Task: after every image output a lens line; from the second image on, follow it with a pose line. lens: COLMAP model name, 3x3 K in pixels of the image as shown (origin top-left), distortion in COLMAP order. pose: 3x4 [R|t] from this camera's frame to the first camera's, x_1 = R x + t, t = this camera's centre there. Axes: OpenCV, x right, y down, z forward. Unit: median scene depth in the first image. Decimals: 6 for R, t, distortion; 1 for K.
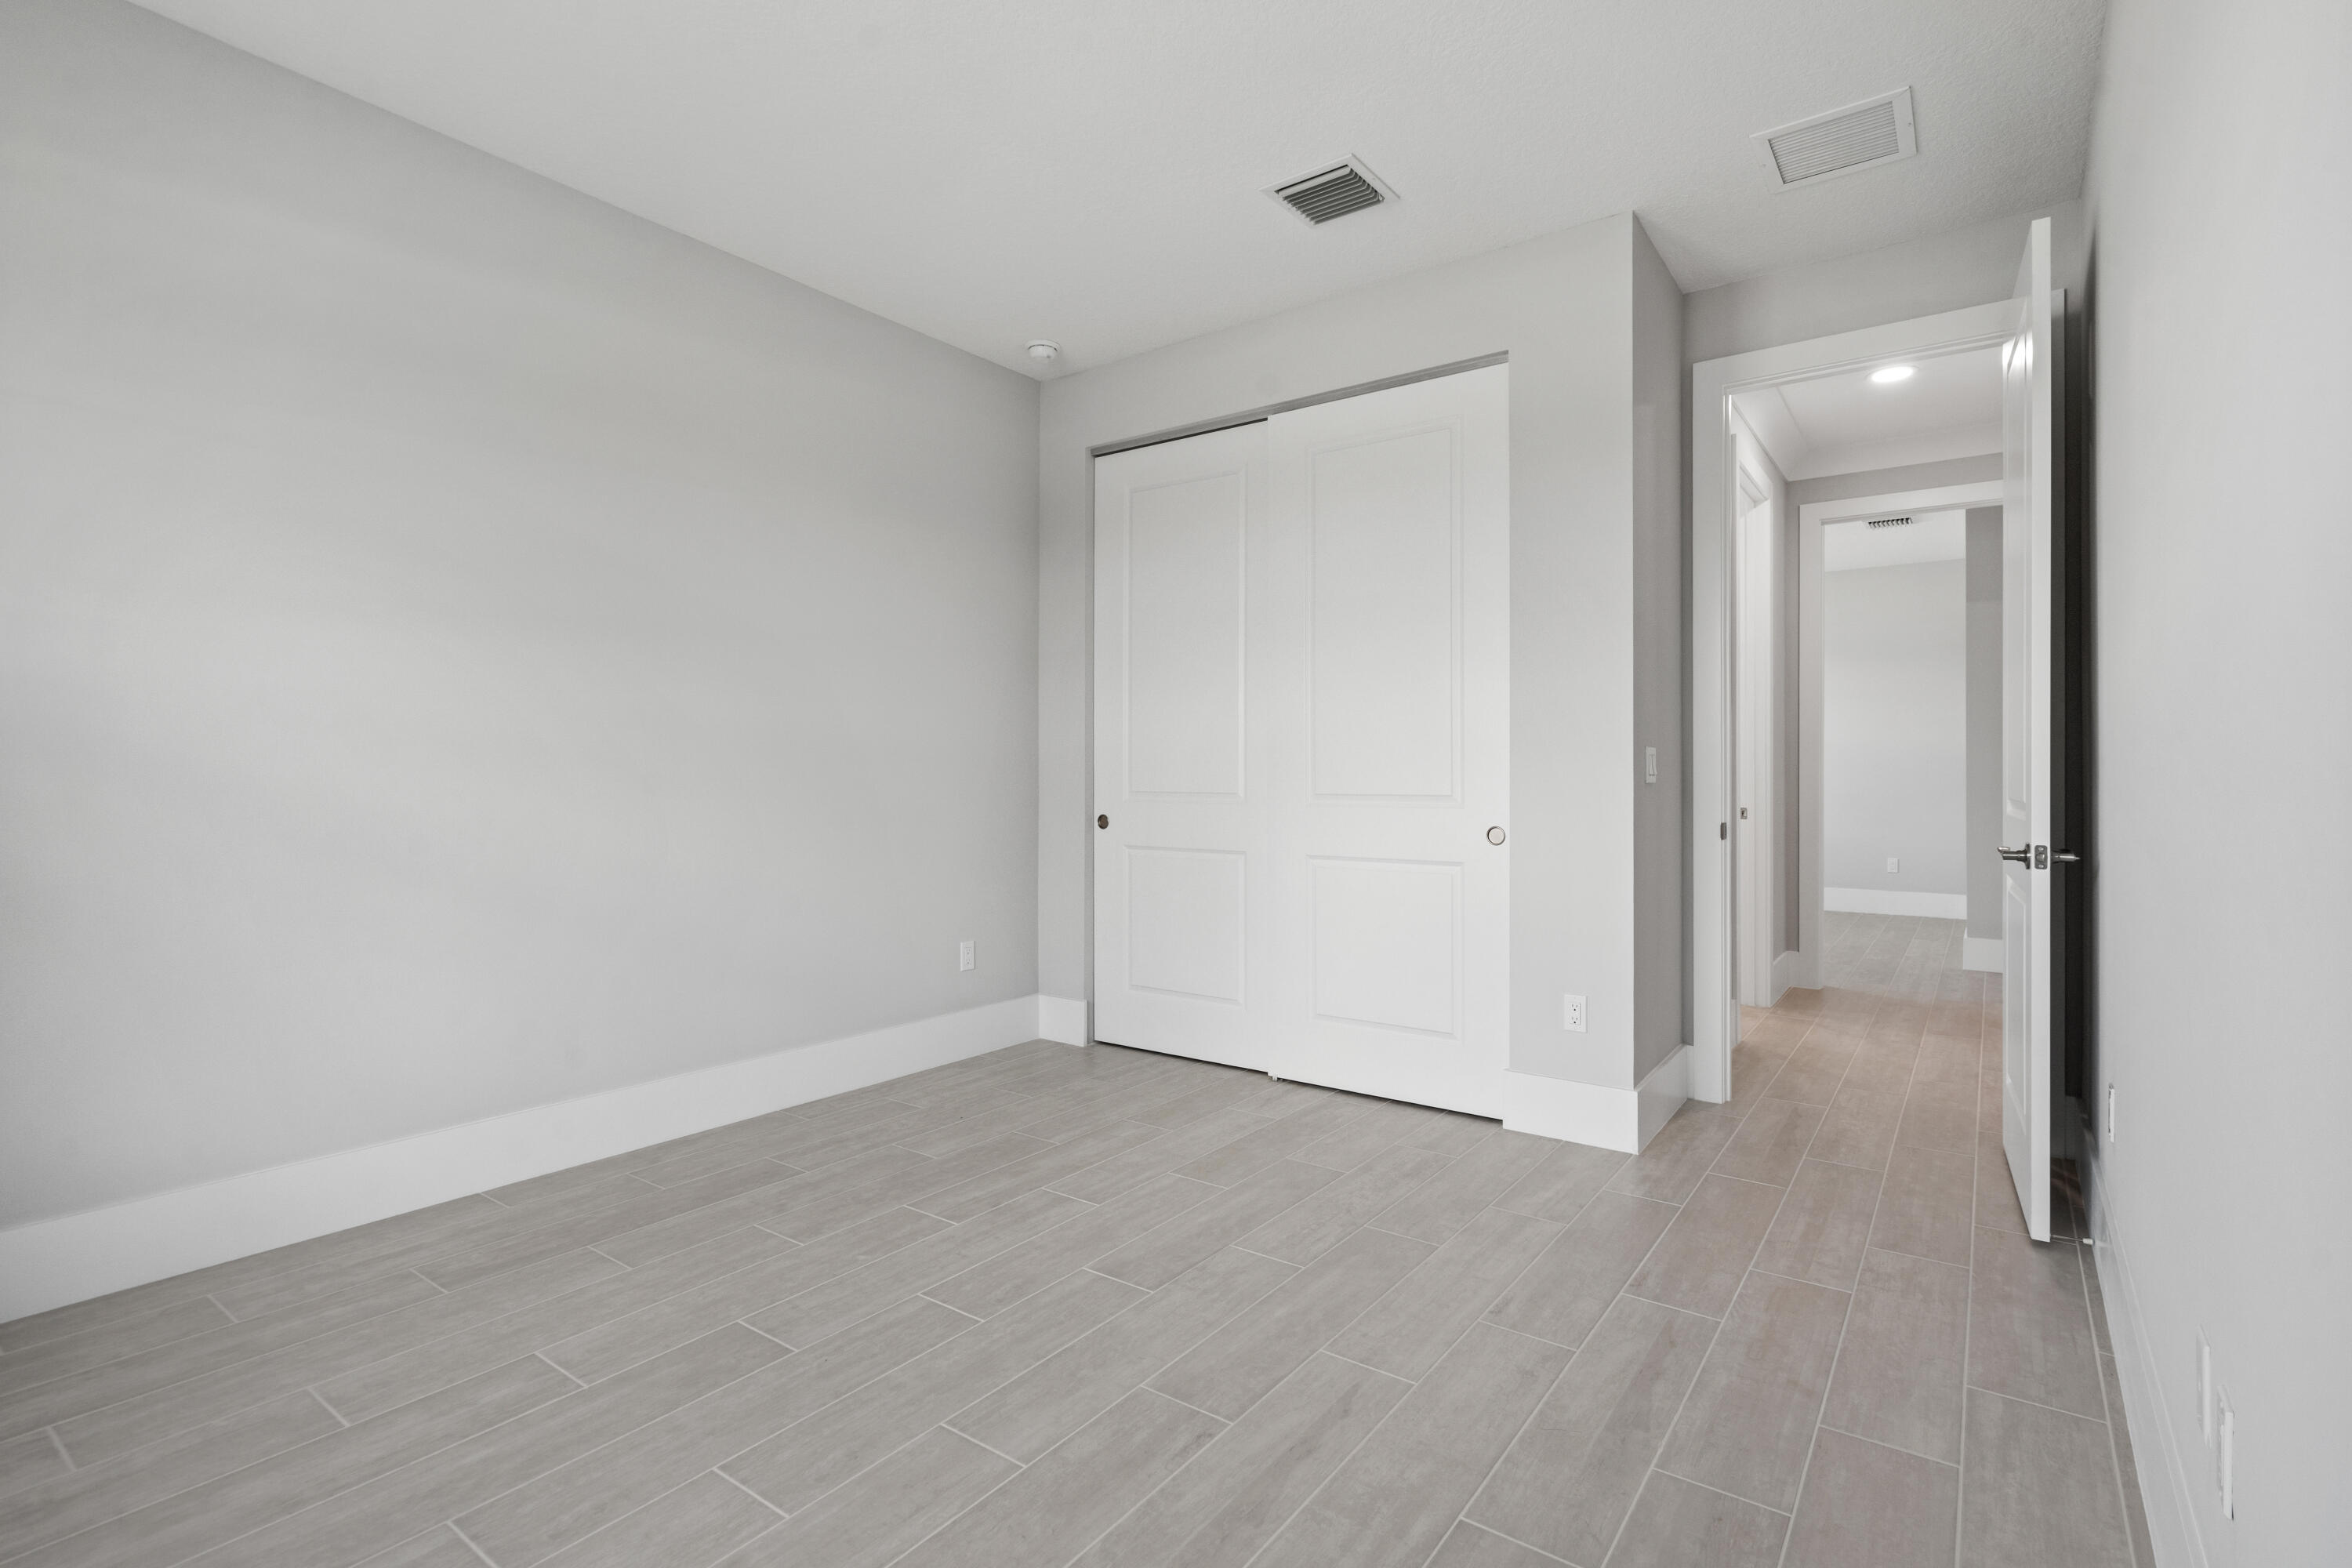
lens RADIAL K [[1087.2, 0, 1178.5], [0, 1087.2, 774.7], [0, 0, 1]] dist [-0.006252, 0.003336]
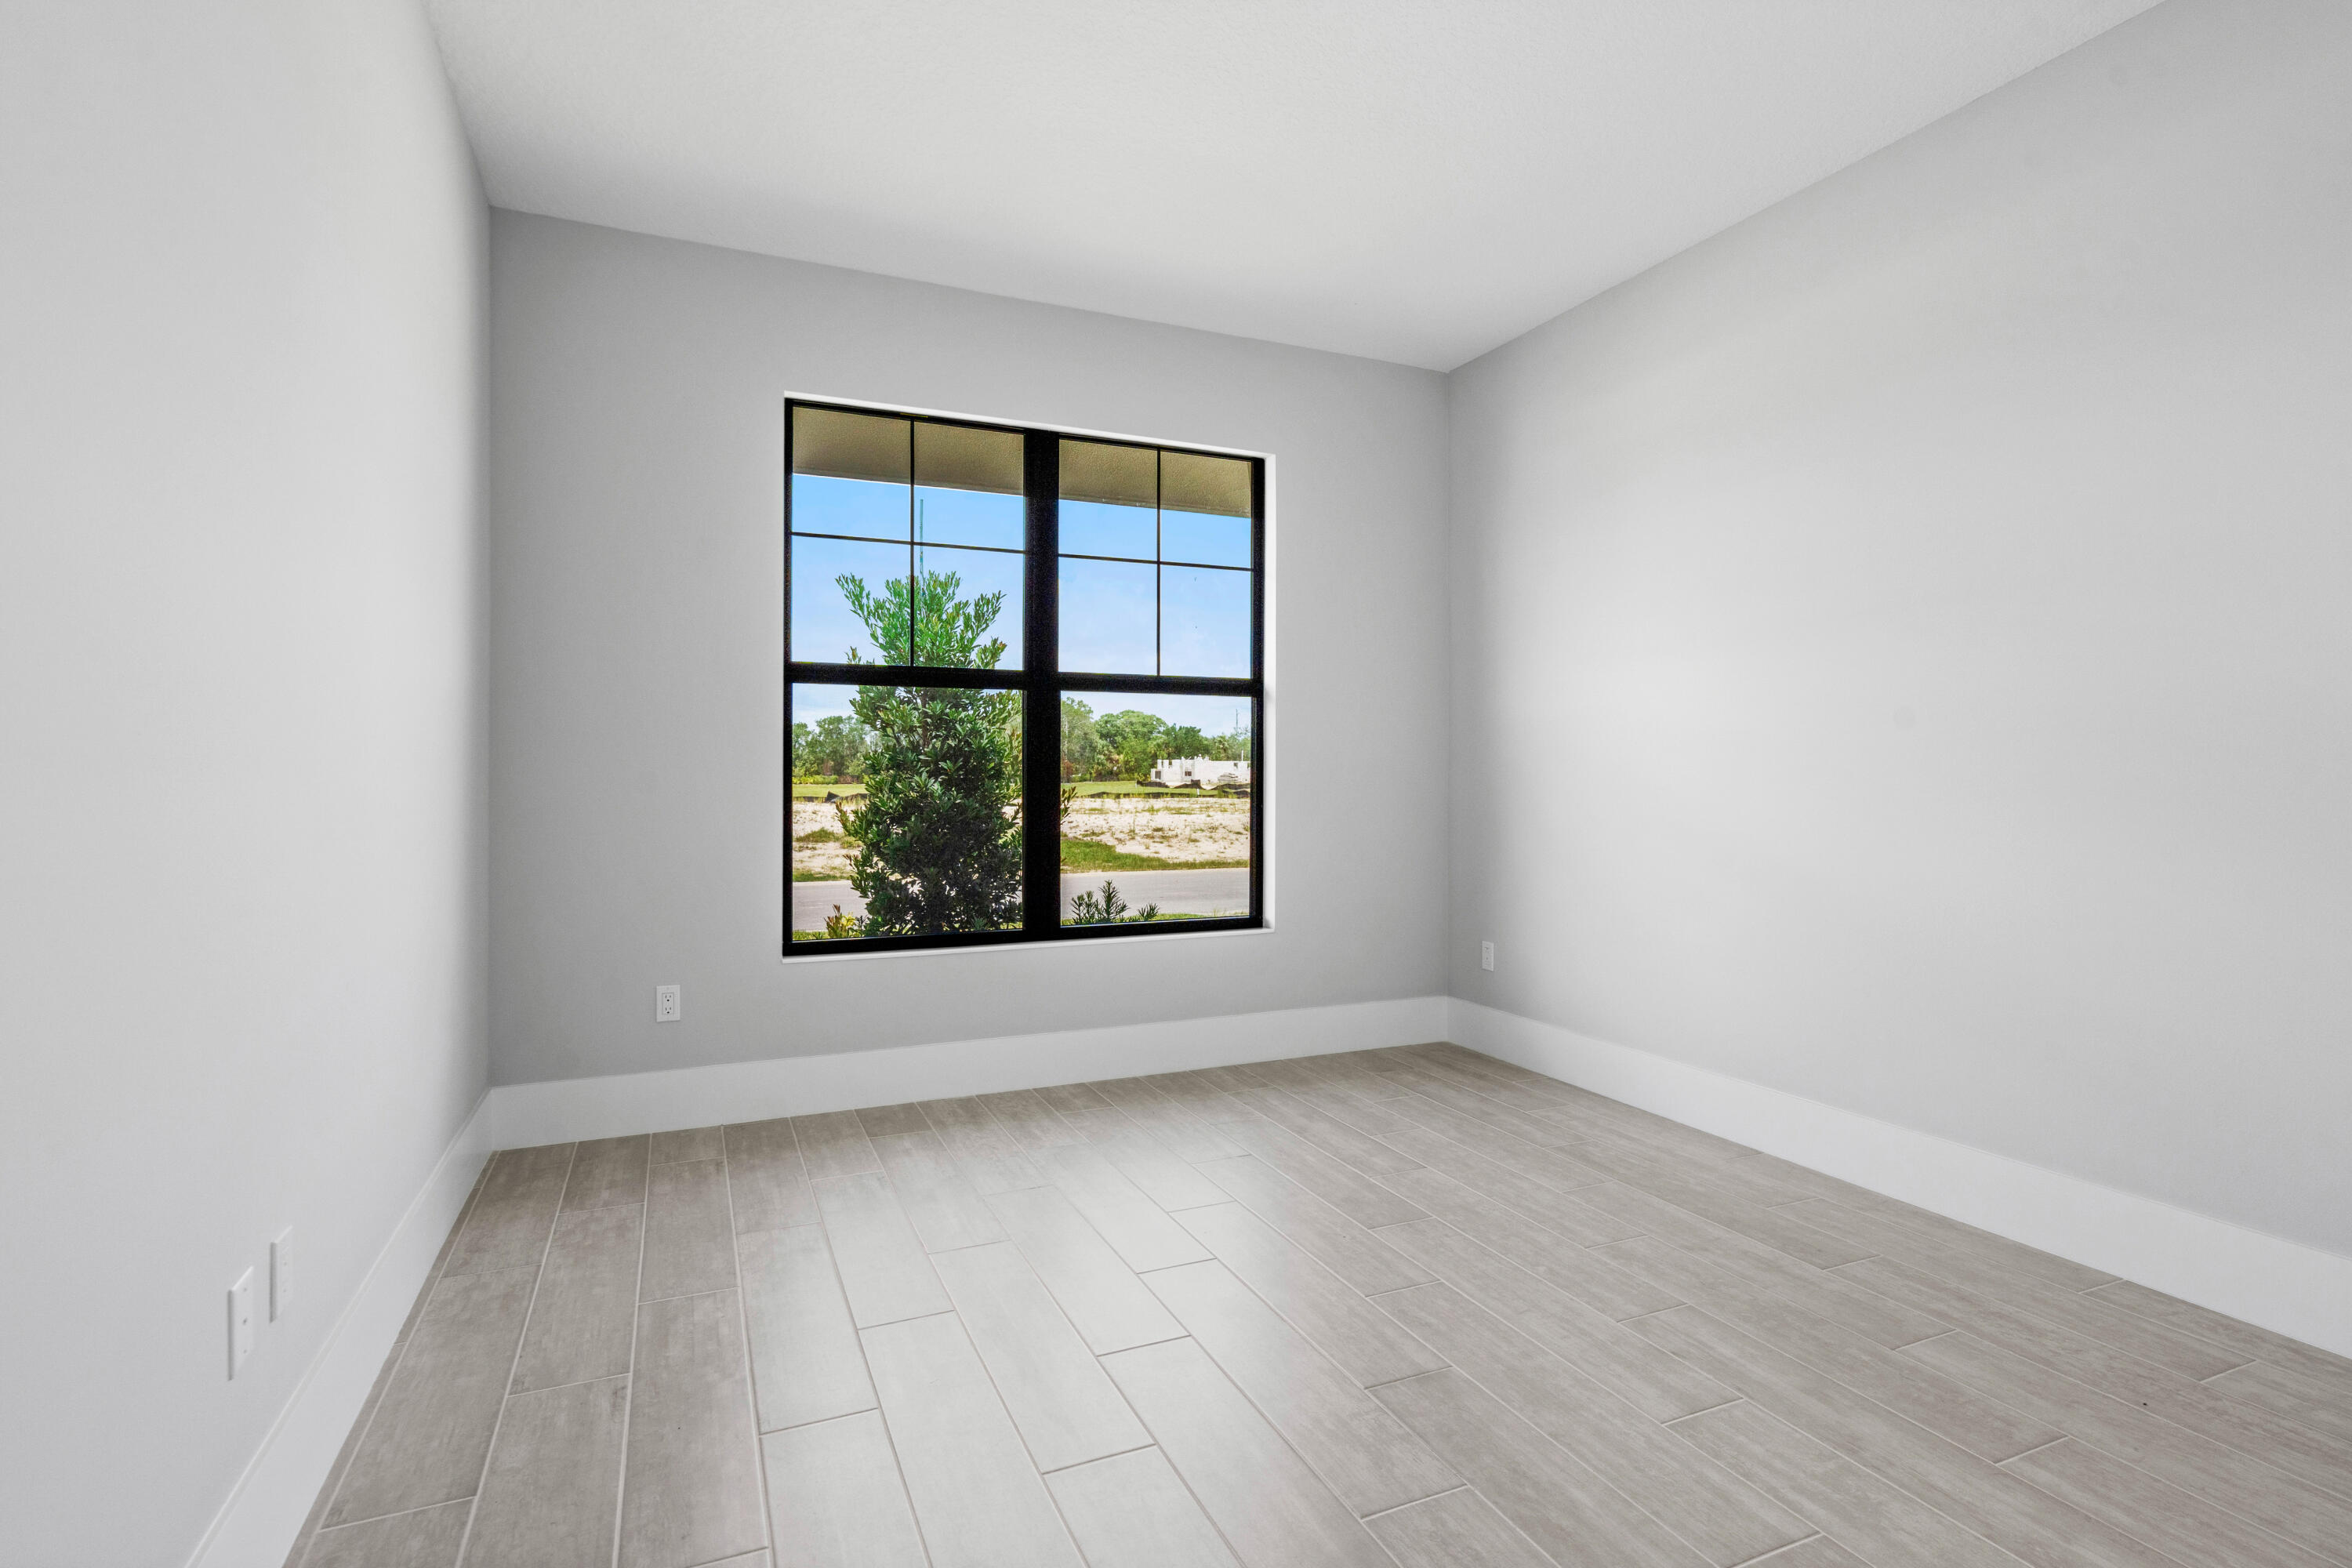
lens RADIAL K [[1087.2, 0, 1169.6], [0, 1087.2, 766.2], [0, 0, 1]] dist [-0.006252, 0.003336]
pose [[-0.481687, -0.004787, -0.876330, 0.667201], [-0.000347, 0.999986, -0.005272, -0.004337], [0.876343, -0.002236, -0.481682, 1.072208]]
